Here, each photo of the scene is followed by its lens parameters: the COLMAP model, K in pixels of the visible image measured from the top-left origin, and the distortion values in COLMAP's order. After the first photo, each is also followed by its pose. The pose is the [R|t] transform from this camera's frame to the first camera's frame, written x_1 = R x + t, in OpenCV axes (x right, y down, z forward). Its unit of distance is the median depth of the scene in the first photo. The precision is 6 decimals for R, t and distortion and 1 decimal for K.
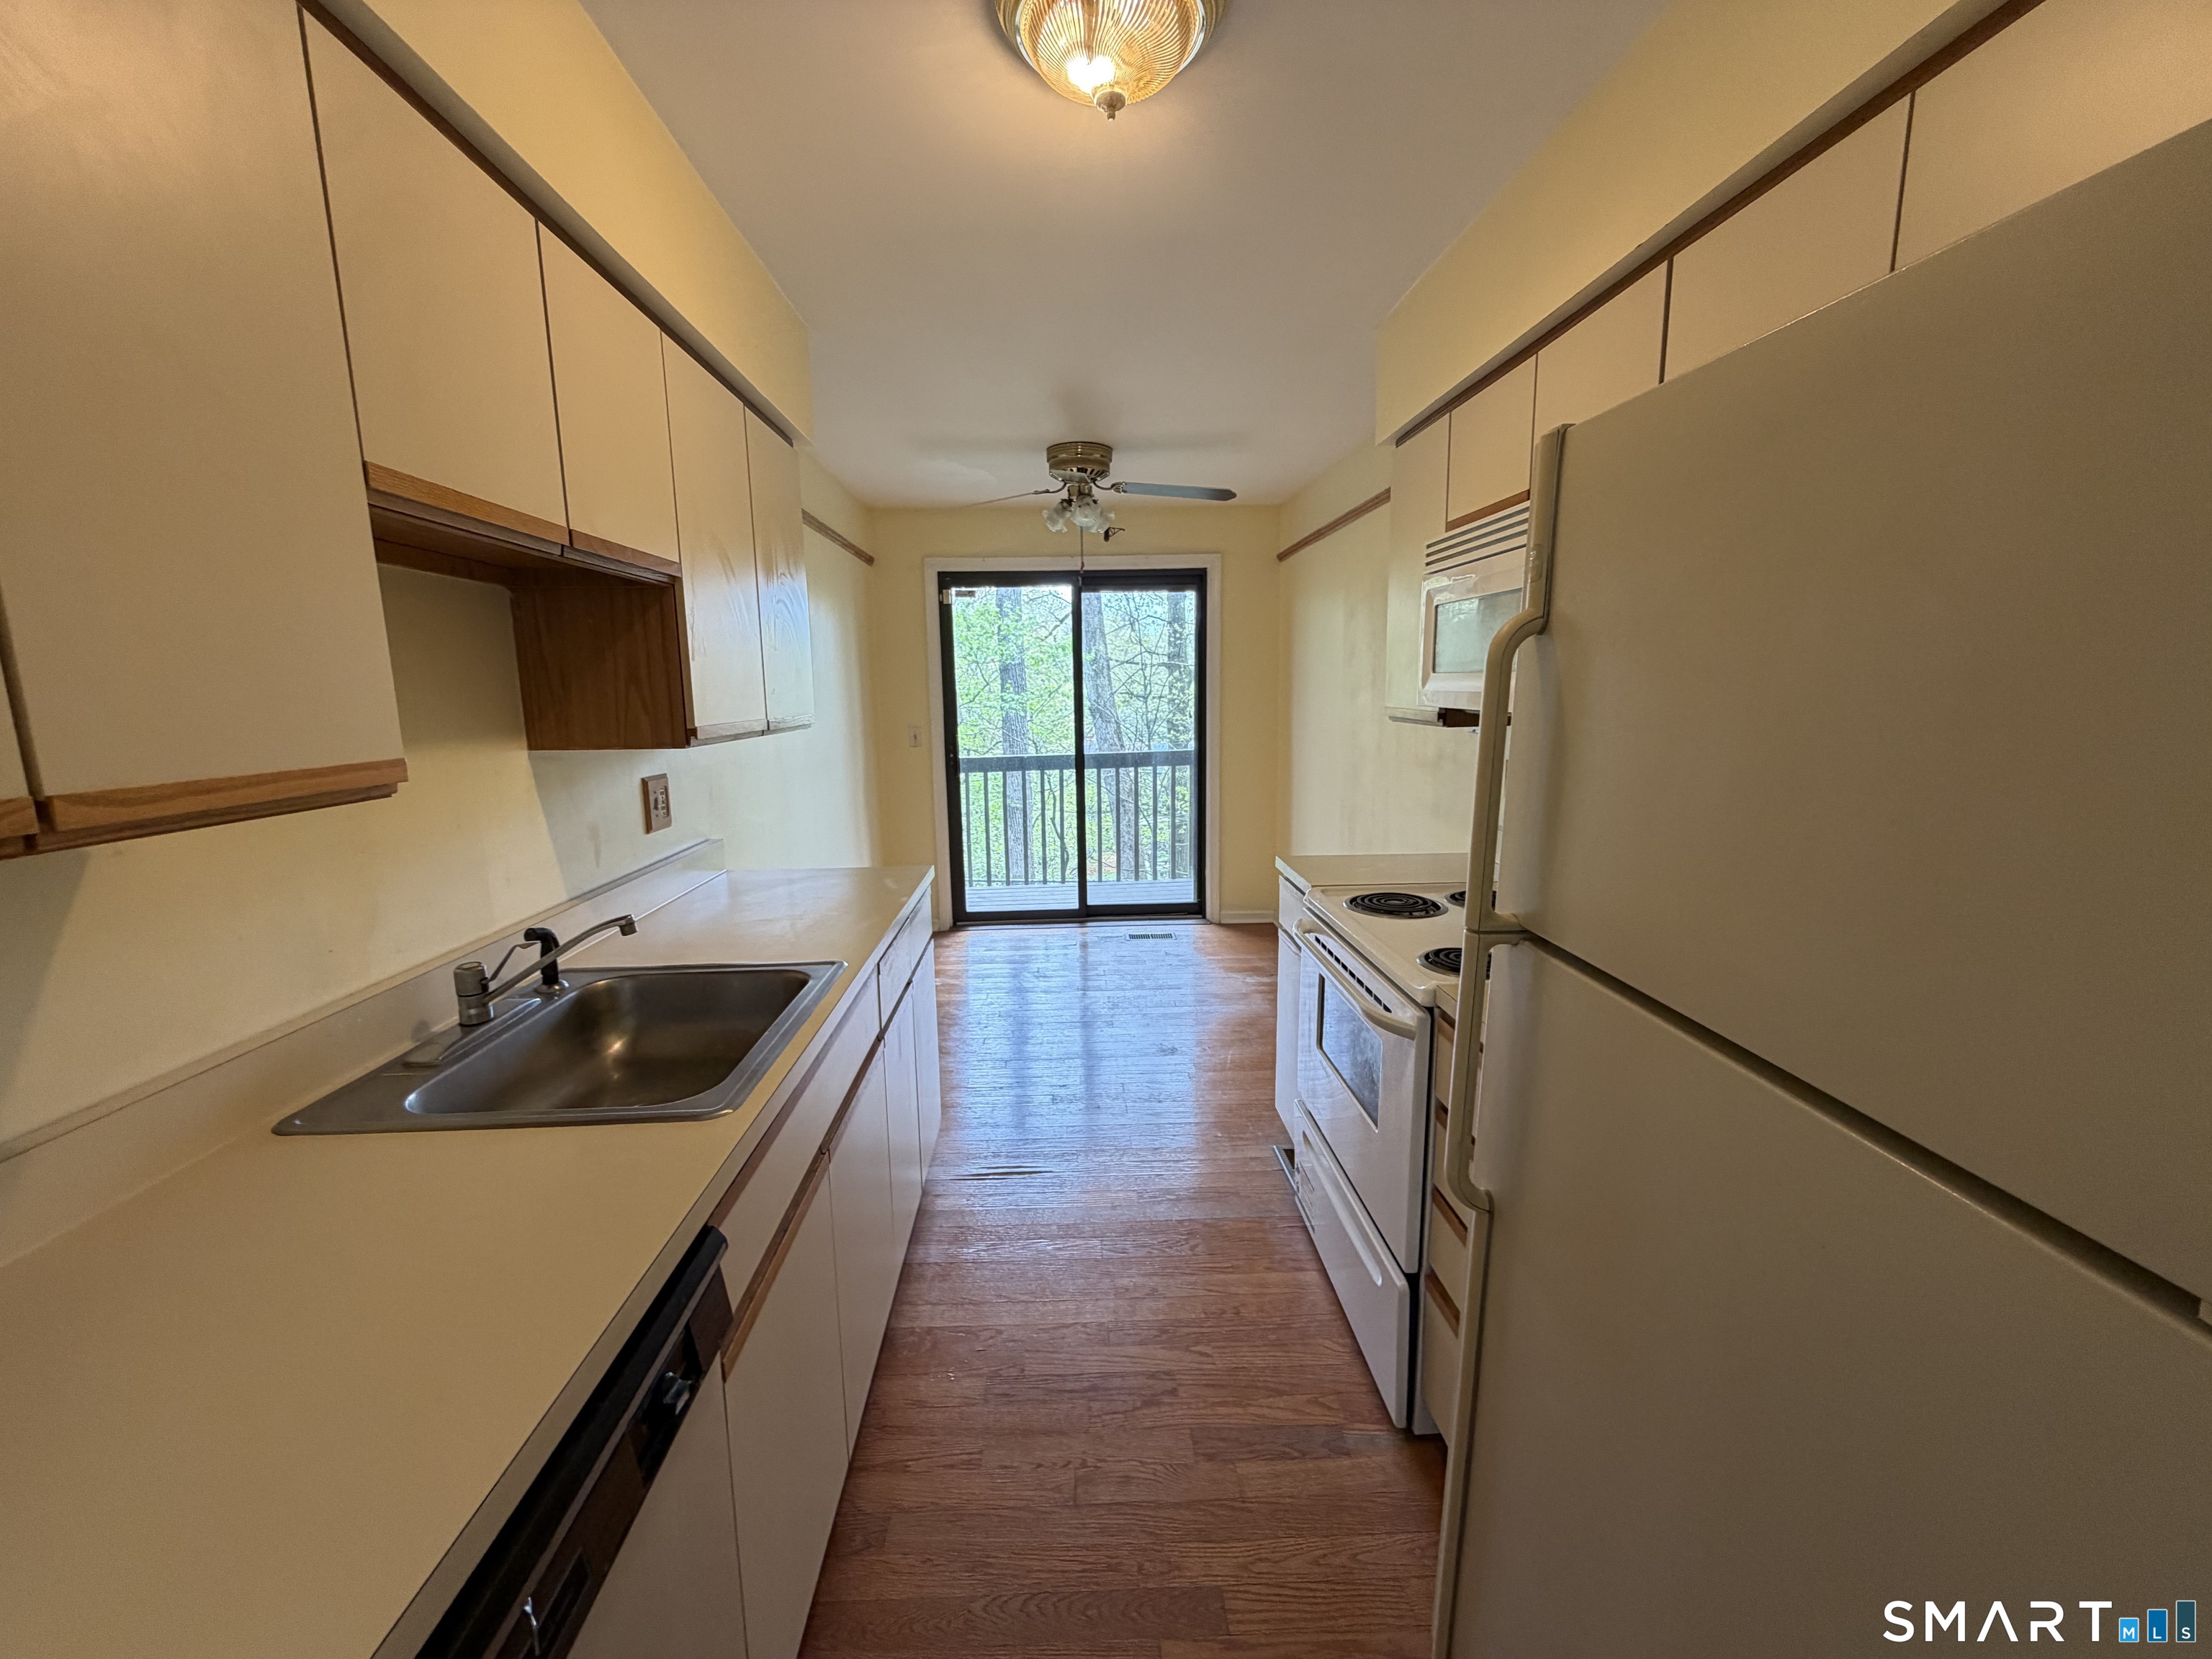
lens RADIAL K [[879.5, 0, 1106.0], [0, 879.5, 829.5], [0, 0, 1]] dist [0.001252, 0.000030]
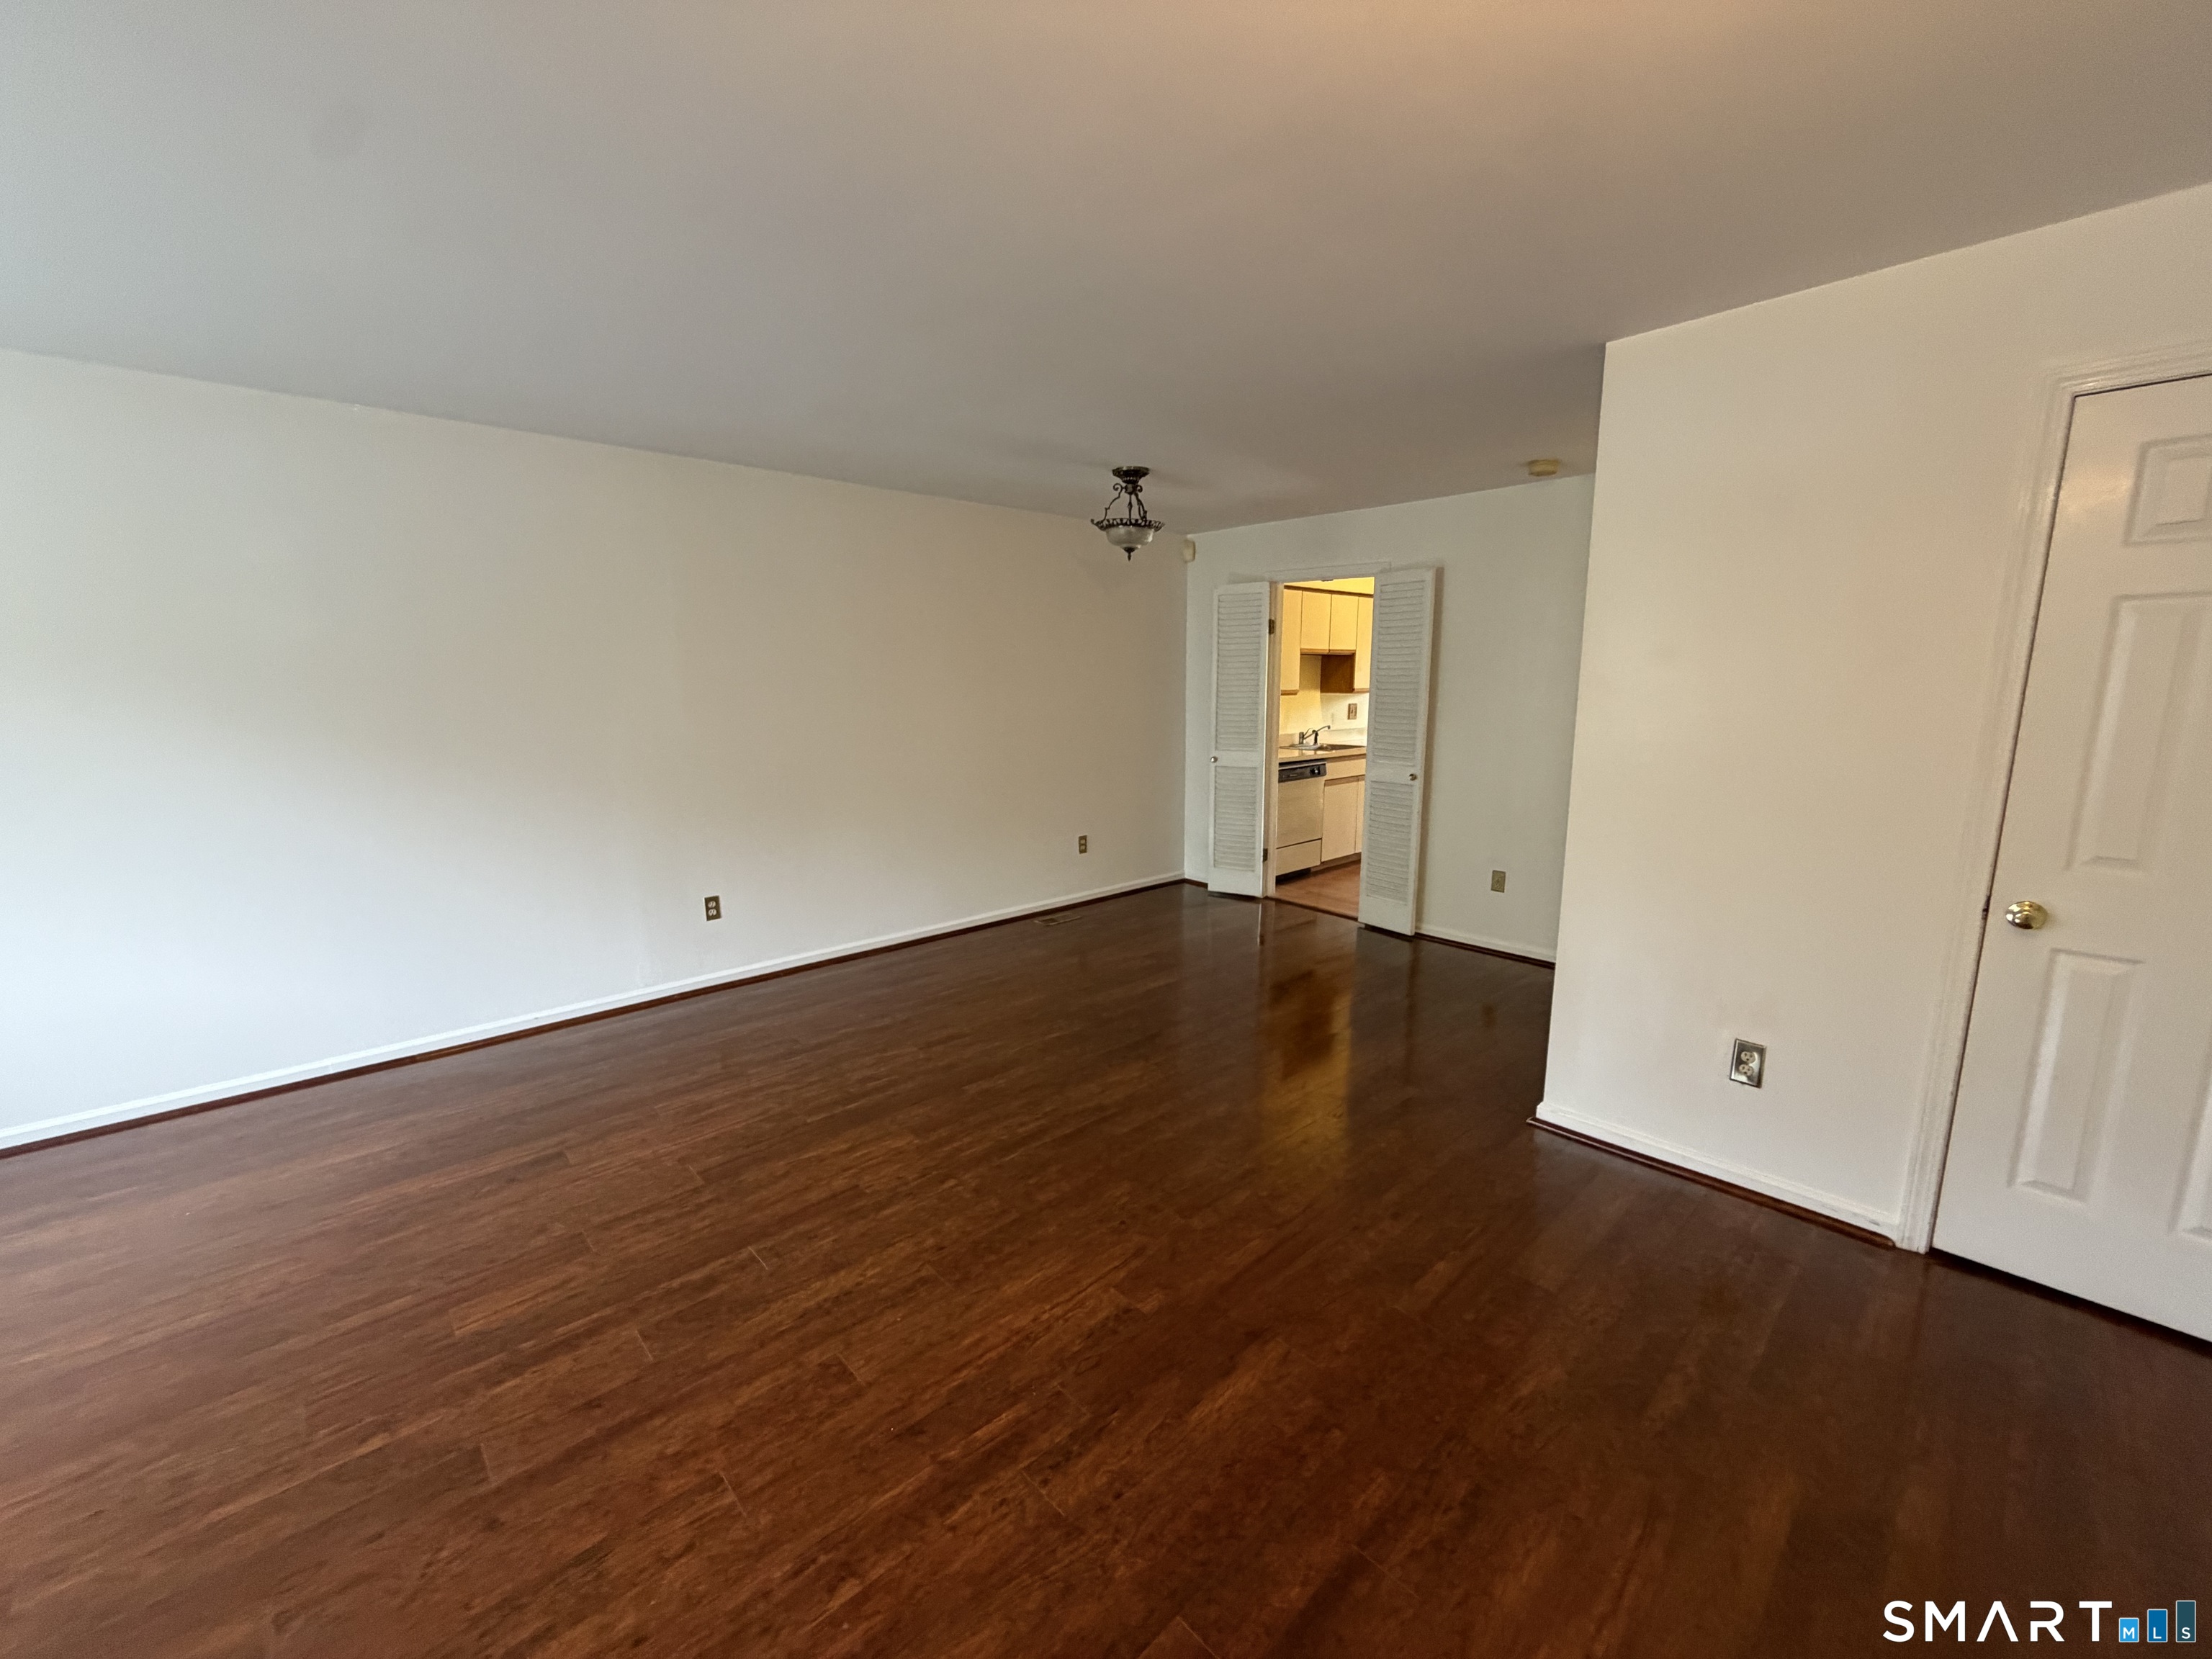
lens RADIAL K [[879.5, 0, 1106.0], [0, 879.5, 829.5], [0, 0, 1]] dist [0.001252, 0.000030]
pose [[0.648197, 0.139181, -0.748645, 2.122219], [-0.128697, 0.989034, 0.072443, 0.427488], [0.750518, 0.049391, 0.659002, -2.773422]]
